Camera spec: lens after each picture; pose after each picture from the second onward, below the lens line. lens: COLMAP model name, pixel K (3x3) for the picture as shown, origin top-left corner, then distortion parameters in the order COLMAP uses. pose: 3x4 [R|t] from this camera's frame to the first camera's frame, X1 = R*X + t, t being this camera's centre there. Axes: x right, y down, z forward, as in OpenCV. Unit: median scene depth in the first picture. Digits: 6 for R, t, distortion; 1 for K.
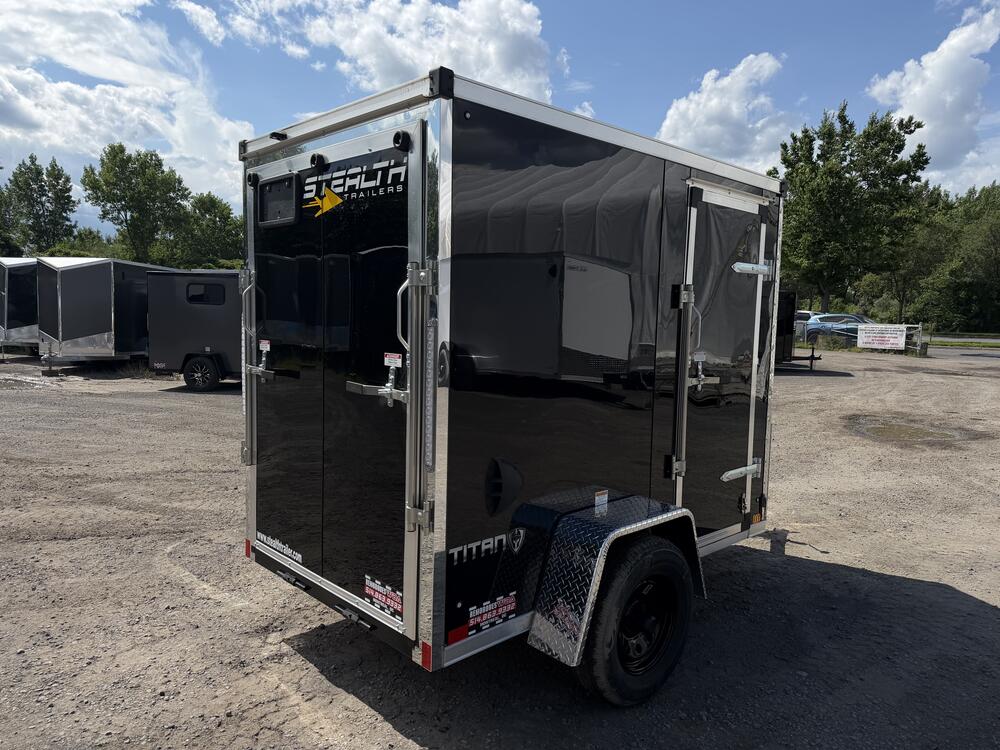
lens RADIAL K [[700.7, 0, 498.7], [0, 700.7, 375.6], [0, 0, 1]] dist [0.030732, -0.012401]
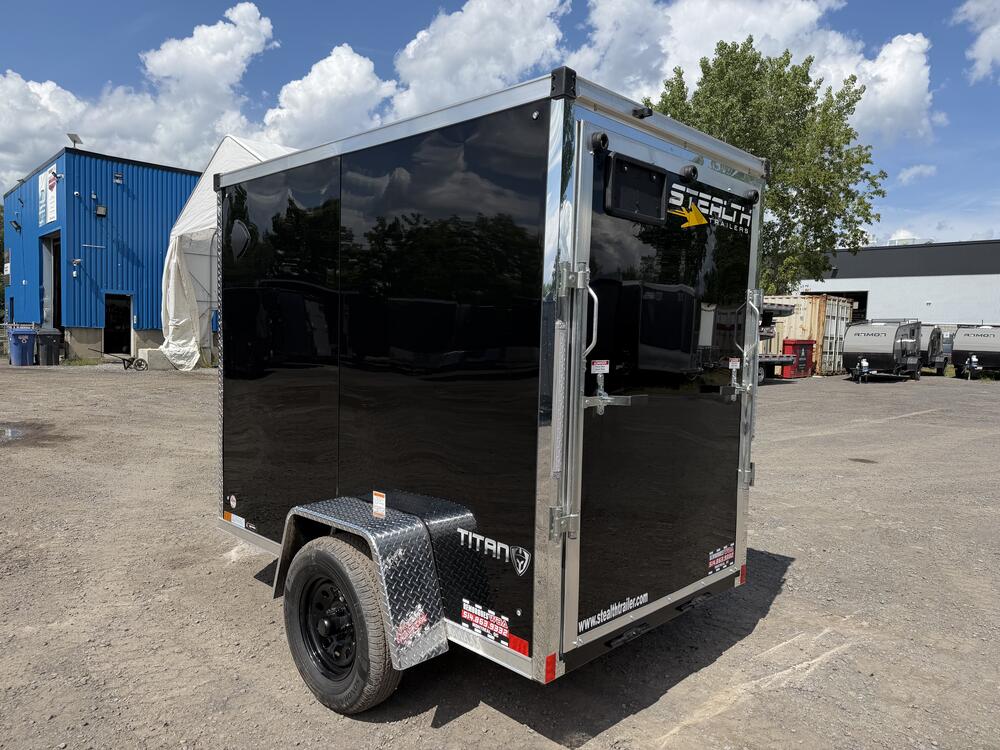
lens RADIAL K [[700.7, 0, 497.7], [0, 700.7, 374.0], [0, 0, 1]] dist [0.030732, -0.012401]
pose [[-0.026300, -0.084008, 0.996118, -1.303417], [0.061762, 0.994422, 0.085496, -0.128231], [-0.997744, 0.063771, -0.020965, 1.350158]]
